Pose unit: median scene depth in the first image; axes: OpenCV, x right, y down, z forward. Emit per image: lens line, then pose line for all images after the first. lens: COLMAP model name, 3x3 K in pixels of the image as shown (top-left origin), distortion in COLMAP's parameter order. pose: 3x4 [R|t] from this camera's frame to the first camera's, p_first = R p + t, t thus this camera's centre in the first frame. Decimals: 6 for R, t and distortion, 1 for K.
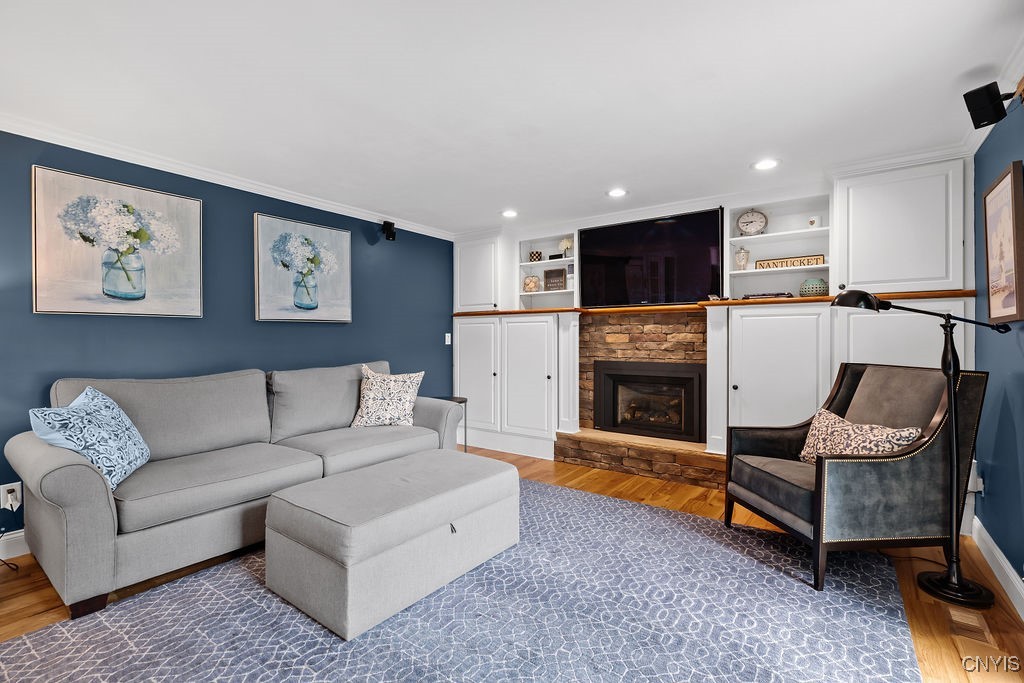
lens RADIAL K [[460.4, 0, 514.6], [0, 460.4, 339.0], [0, 0, 1]] dist [0.000300, 0.000270]
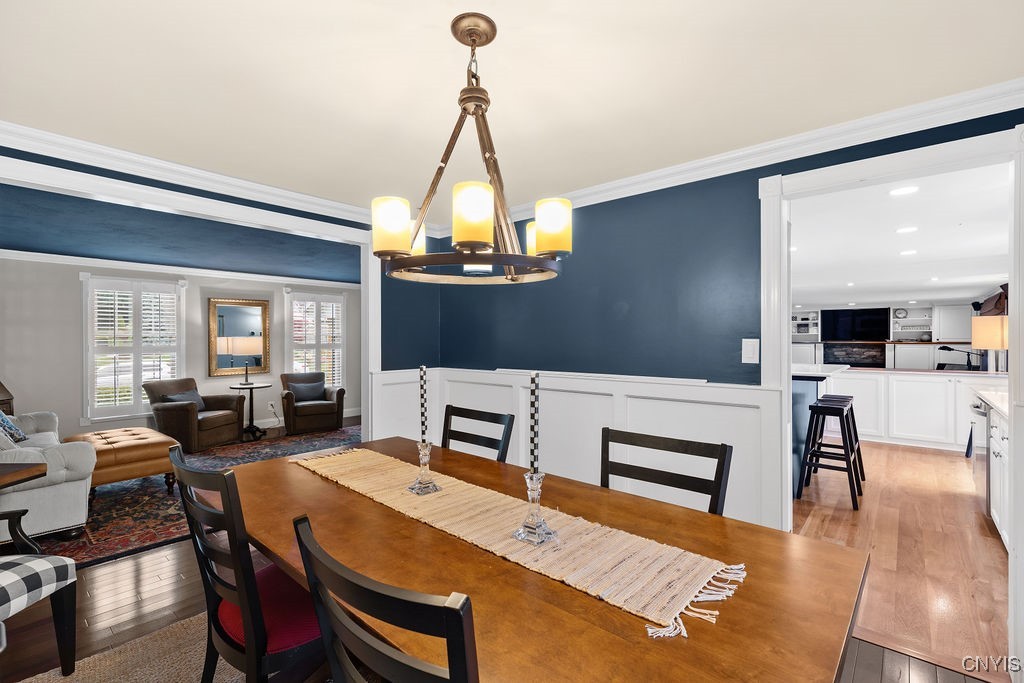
lens RADIAL K [[460.4, 0, 505.0], [0, 460.4, 340.8], [0, 0, 1]] dist [0.000300, 0.000270]
pose [[0.995482, 0.007443, -0.094657, -1.617986], [-0.007049, 0.999965, 0.004495, -0.080982], [0.094687, -0.003808, 0.995500, -2.022207]]
